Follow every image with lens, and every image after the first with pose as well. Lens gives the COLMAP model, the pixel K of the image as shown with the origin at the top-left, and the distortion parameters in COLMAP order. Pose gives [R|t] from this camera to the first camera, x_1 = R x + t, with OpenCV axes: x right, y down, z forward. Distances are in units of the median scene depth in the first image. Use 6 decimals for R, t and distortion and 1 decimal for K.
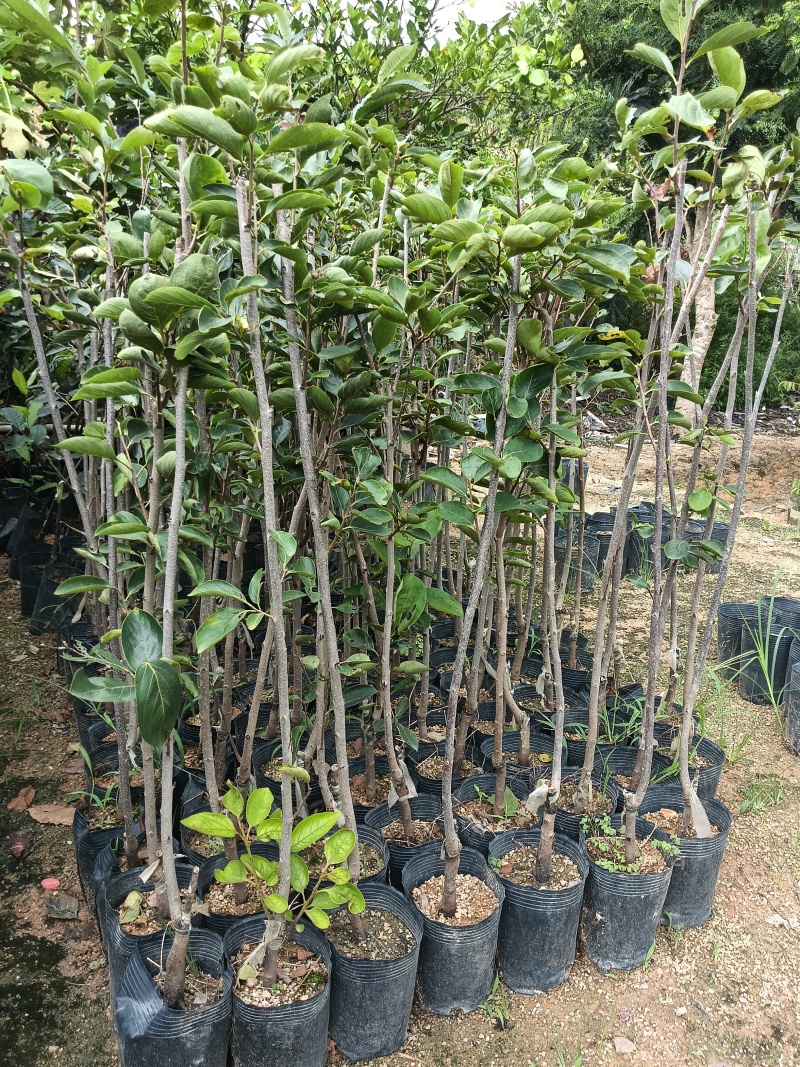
lens RADIAL K [[838.6, 0, 368.8], [0, 838.6, 547.3], [0, 0, 1]] dist [-0.033673, 0.009038]
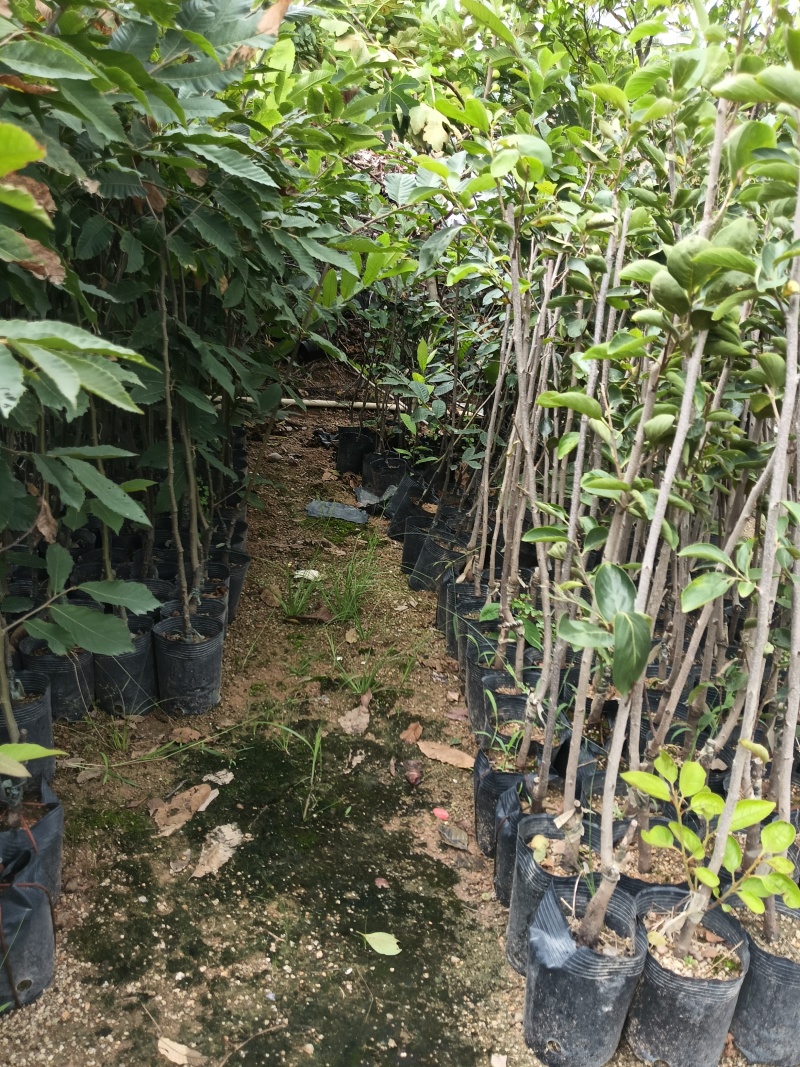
lens RADIAL K [[838.6, 0, 399.5], [0, 838.6, 532.7], [0, 0, 1]] dist [-0.033673, 0.009038]
pose [[0.935458, 0.131227, -0.328175, -0.152645], [-0.135643, 0.990712, 0.009505, 0.052213], [0.326374, 0.035623, 0.944569, -0.056592]]
